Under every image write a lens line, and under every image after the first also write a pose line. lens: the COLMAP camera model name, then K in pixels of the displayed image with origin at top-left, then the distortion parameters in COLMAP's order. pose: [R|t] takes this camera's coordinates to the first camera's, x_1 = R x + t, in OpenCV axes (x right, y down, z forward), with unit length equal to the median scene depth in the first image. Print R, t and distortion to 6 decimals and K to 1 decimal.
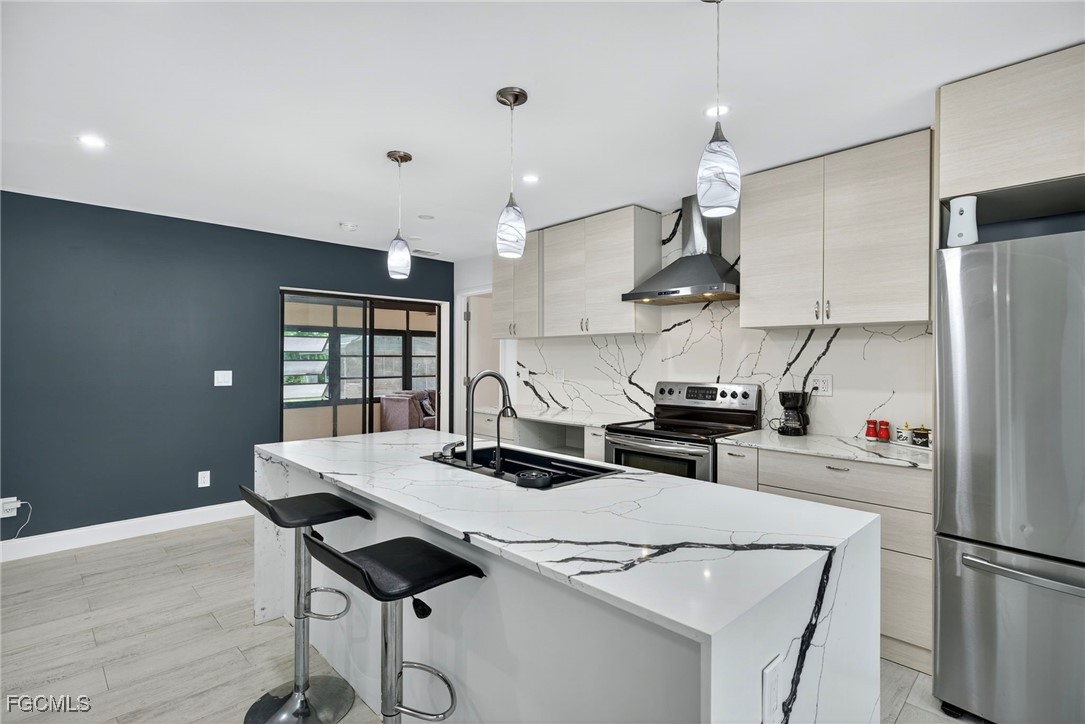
lens RADIAL K [[514.0, 0, 544.1], [0, 514.0, 356.0], [0, 0, 1]] dist [0.005667, 0.000534]
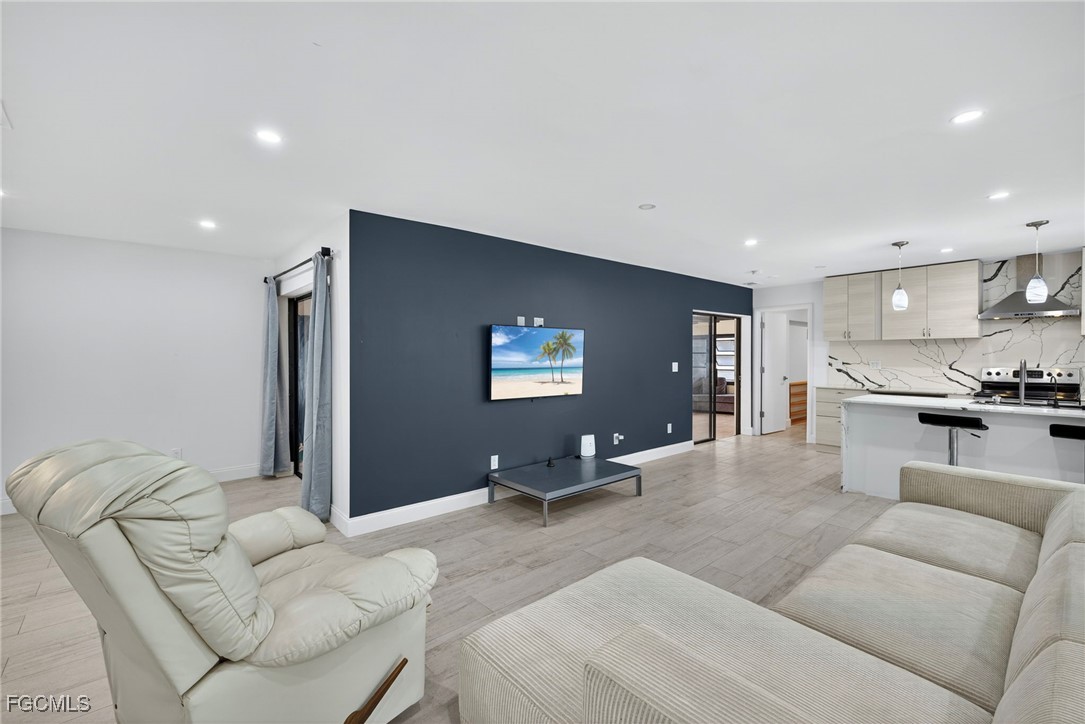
lens RADIAL K [[458.4, 0, 550.7], [0, 458.4, 355.8], [0, 0, 1]] dist [0.010022, -0.000665]
pose [[0.998787, -0.004561, -0.049018, -1.156125], [0.004945, 0.999958, 0.007733, -0.005868], [0.048981, -0.007966, 0.998768, -0.560575]]
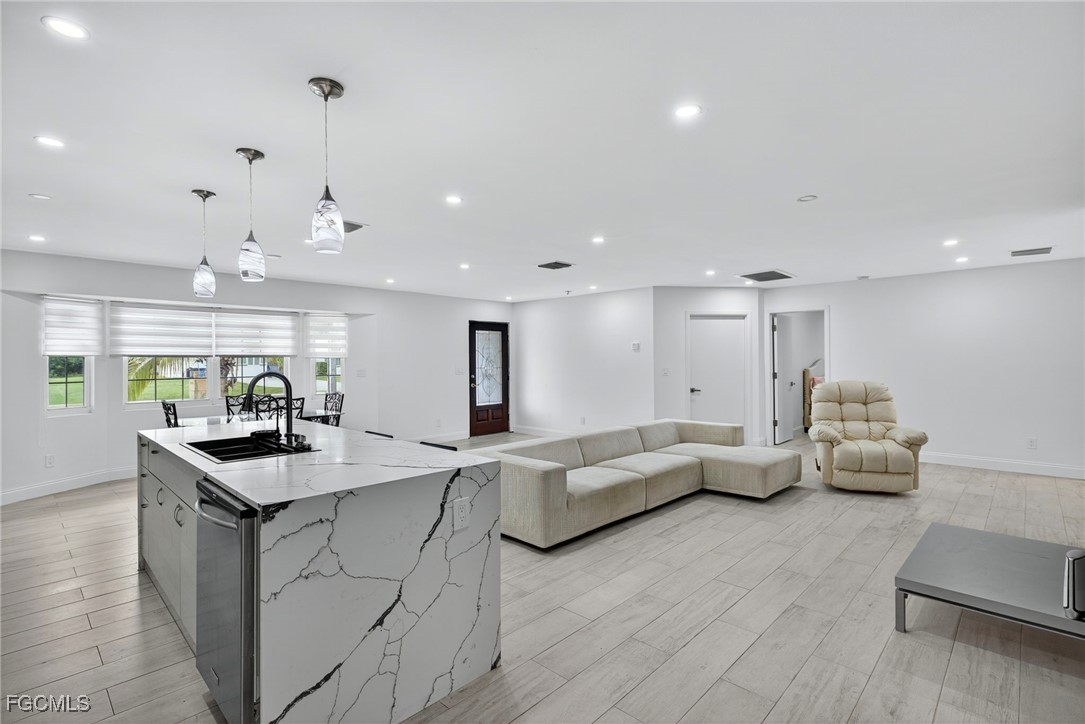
lens RADIAL K [[514.0, 0, 538.2], [0, 514.0, 359.7], [0, 0, 1]] dist [0.005667, 0.000534]
pose [[-0.999738, 0.002527, -0.022768, -0.457420], [0.002745, 0.999951, -0.009562, 0.007014], [0.022742, -0.009622, -0.999695, 1.392049]]
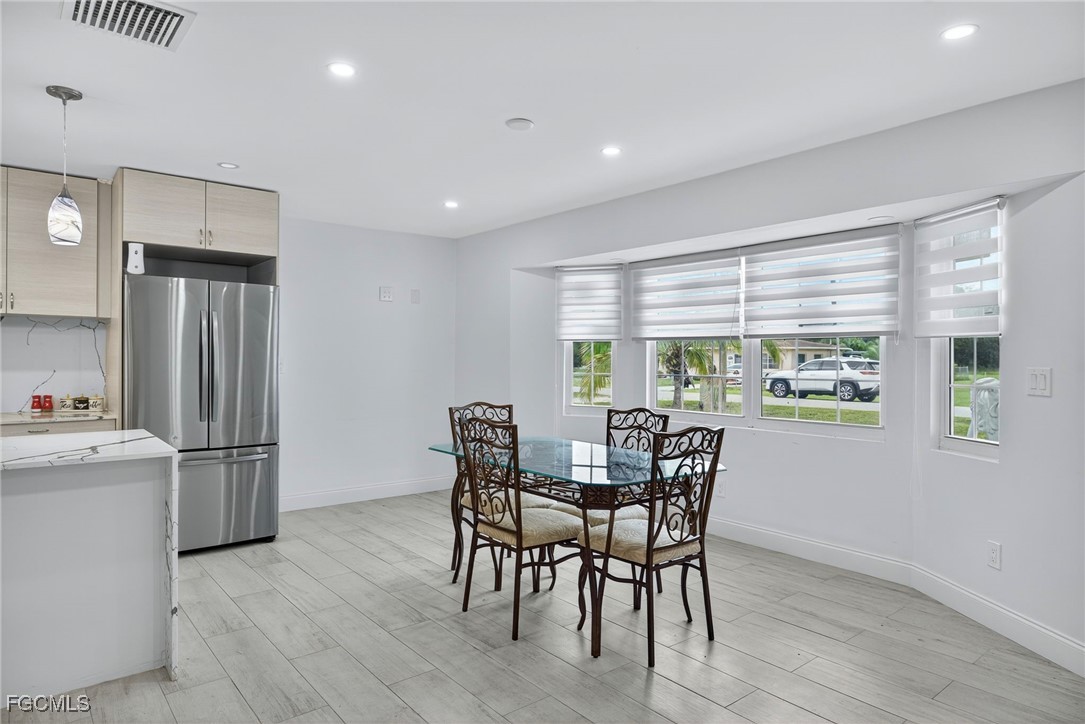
lens RADIAL K [[655.9, 0, 537.7], [0, 655.9, 360.7], [0, 0, 1]] dist [-0.003539, 0.000895]
pose [[0.086442, -0.005609, 0.996241, -0.633863], [-0.012707, 0.999897, 0.006732, 0.015000], [-0.996176, -0.013242, 0.086362, -0.239126]]
